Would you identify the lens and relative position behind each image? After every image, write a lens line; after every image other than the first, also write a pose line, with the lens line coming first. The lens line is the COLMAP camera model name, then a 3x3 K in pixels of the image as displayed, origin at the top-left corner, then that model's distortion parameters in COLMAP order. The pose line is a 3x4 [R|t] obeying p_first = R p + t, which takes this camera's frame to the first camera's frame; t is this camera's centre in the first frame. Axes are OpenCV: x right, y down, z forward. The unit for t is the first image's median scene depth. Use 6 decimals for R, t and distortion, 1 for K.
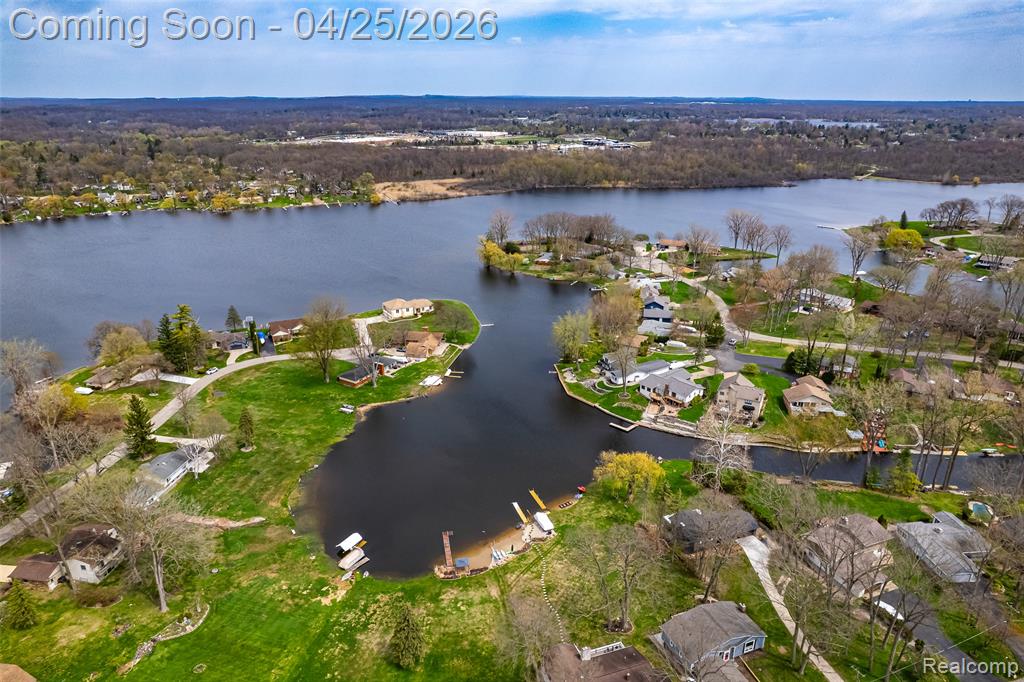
lens RADIAL K [[668.9, 0, 512.0], [0, 668.9, 341.0], [0, 0, 1]] dist [-0.074206, 0.067203]
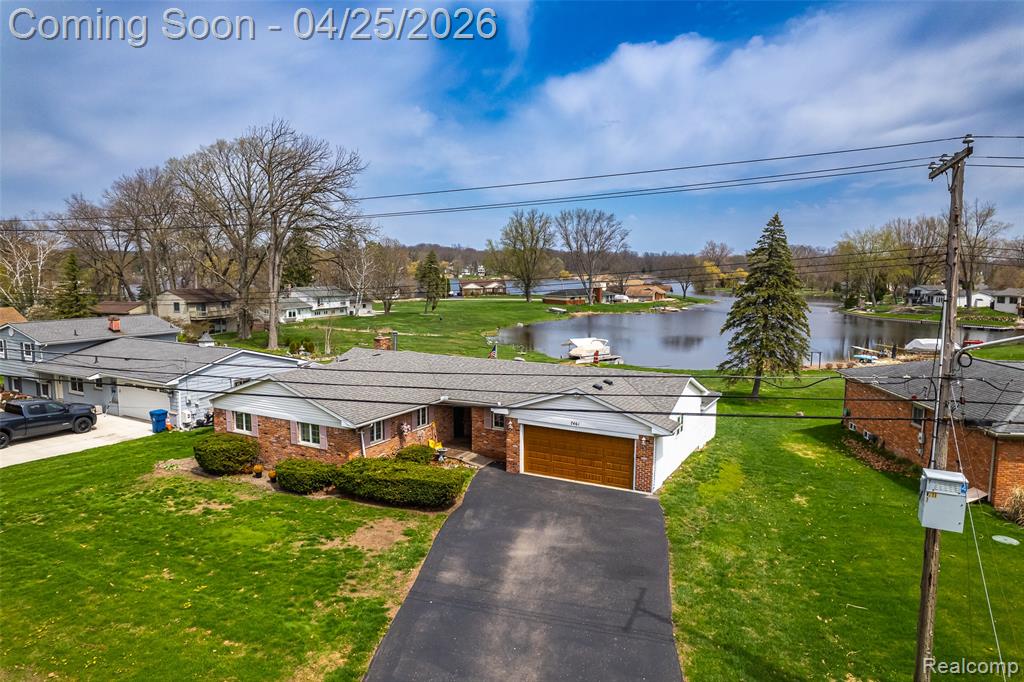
lens RADIAL K [[658.4, 0, 512.0], [0, 658.4, 341.0], [0, 0, 1]] dist [-0.075177, 0.064256]
pose [[0.967881, 0.034068, -0.249090, -0.107906], [-0.093762, 0.968209, -0.231905, 0.294235], [0.233271, 0.247812, 0.940305, 0.292955]]
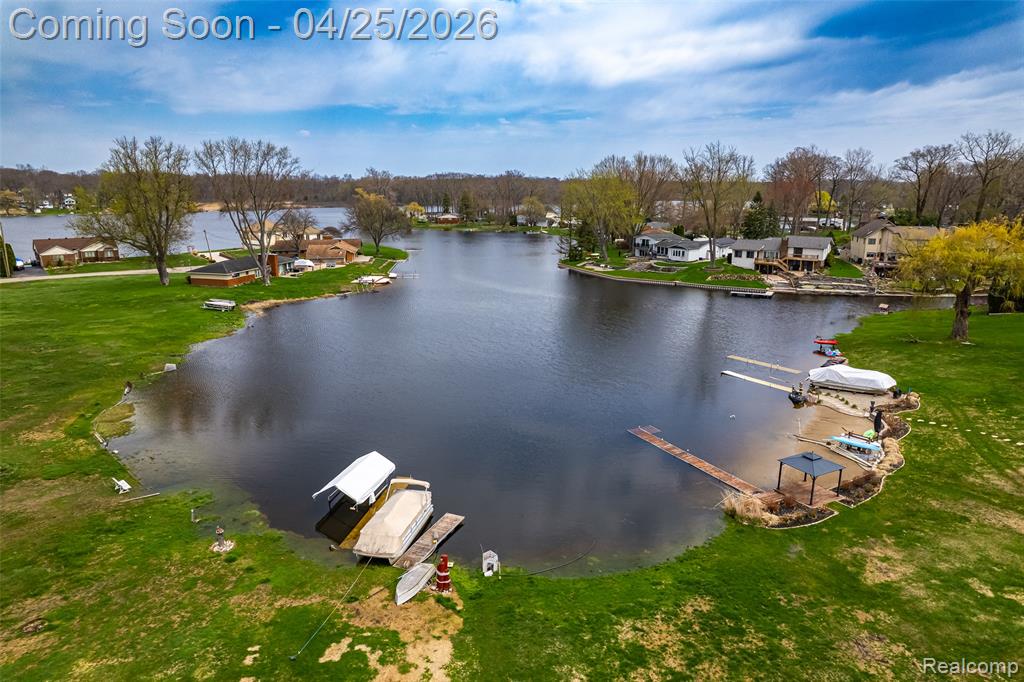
lens RADIAL K [[658.4, 0, 512.0], [0, 658.4, 341.0], [0, 0, 1]] dist [-0.075177, 0.064256]
pose [[0.958365, -0.065613, 0.277905, -0.170471], [0.099380, 0.989039, -0.109208, 0.188892], [-0.267693, 0.132279, 0.954381, 0.481953]]
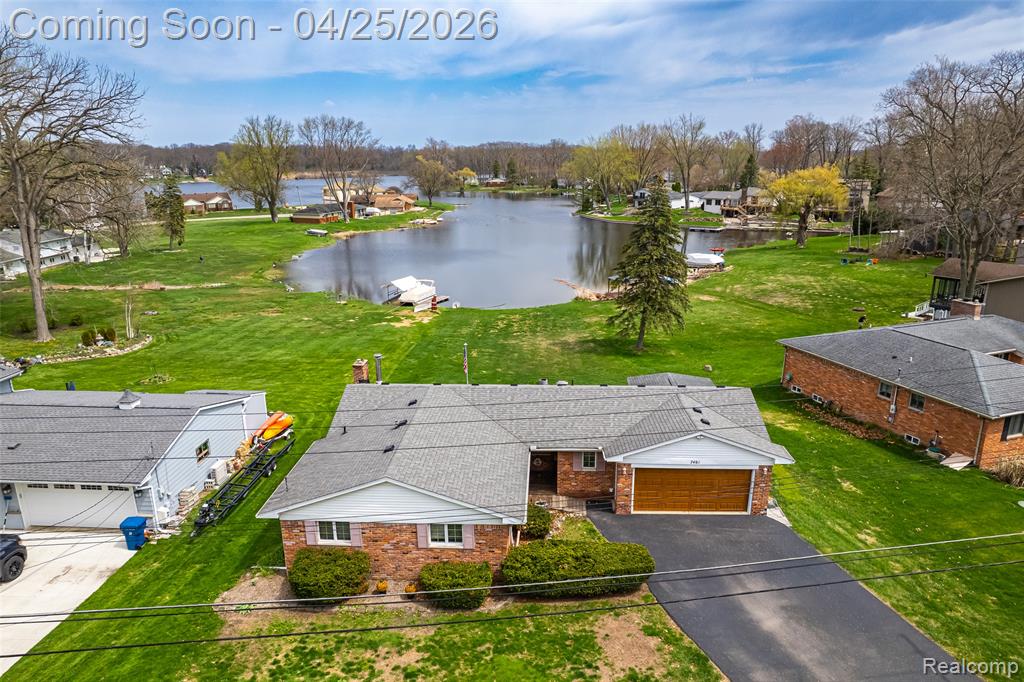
lens RADIAL K [[668.9, 0, 512.0], [0, 668.9, 341.0], [0, 0, 1]] dist [-0.074206, 0.067203]
pose [[0.981583, -0.058249, 0.181940, -0.172958], [0.073876, 0.994027, -0.080325, 0.268148], [-0.176175, 0.092287, 0.980023, 0.293483]]
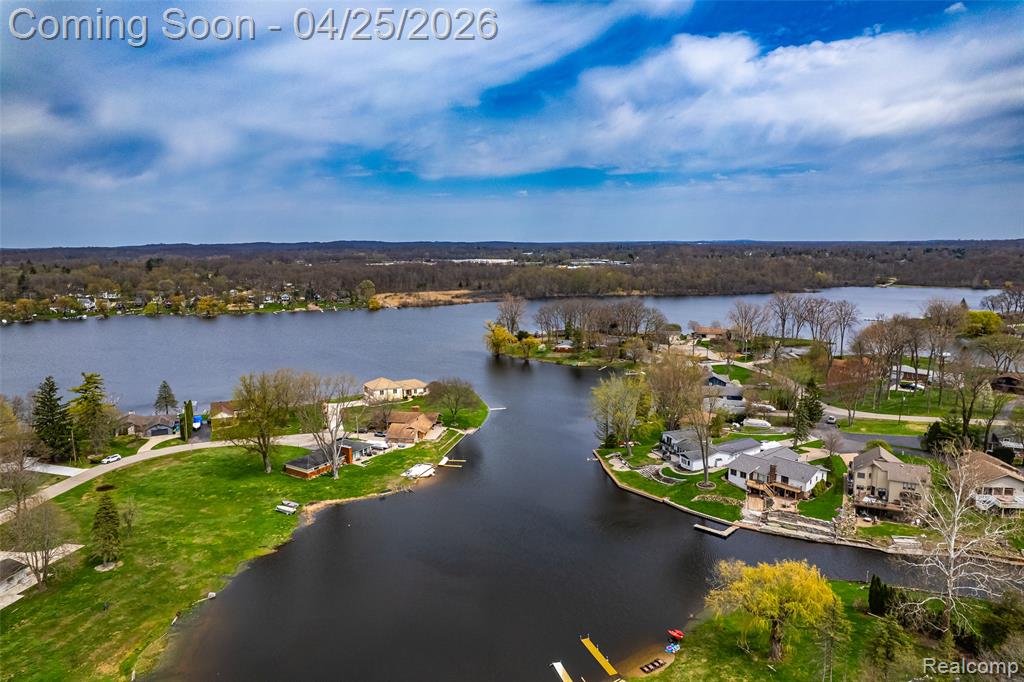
lens RADIAL K [[658.4, 0, 512.0], [0, 658.4, 341.0], [0, 0, 1]] dist [-0.075177, 0.064256]
pose [[0.999927, -0.009457, -0.007544, -0.018915], [0.007707, 0.978670, -0.205294, 0.071324], [0.009325, 0.205221, 0.978671, 0.322558]]
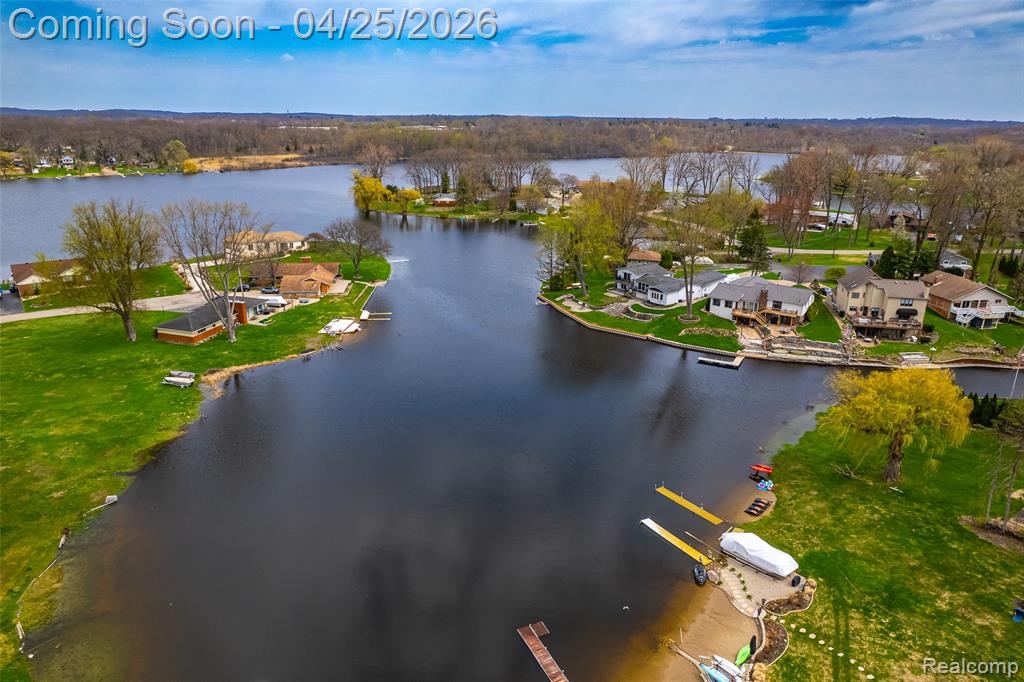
lens RADIAL K [[678.0, 0, 512.0], [0, 678.0, 341.0], [0, 0, 1]] dist [-0.073350, 0.063286]
pose [[0.967413, -0.073419, 0.242324, -0.124737], [0.081332, 0.996426, -0.022802, 0.100147], [-0.239784, 0.041768, 0.969927, 0.451697]]
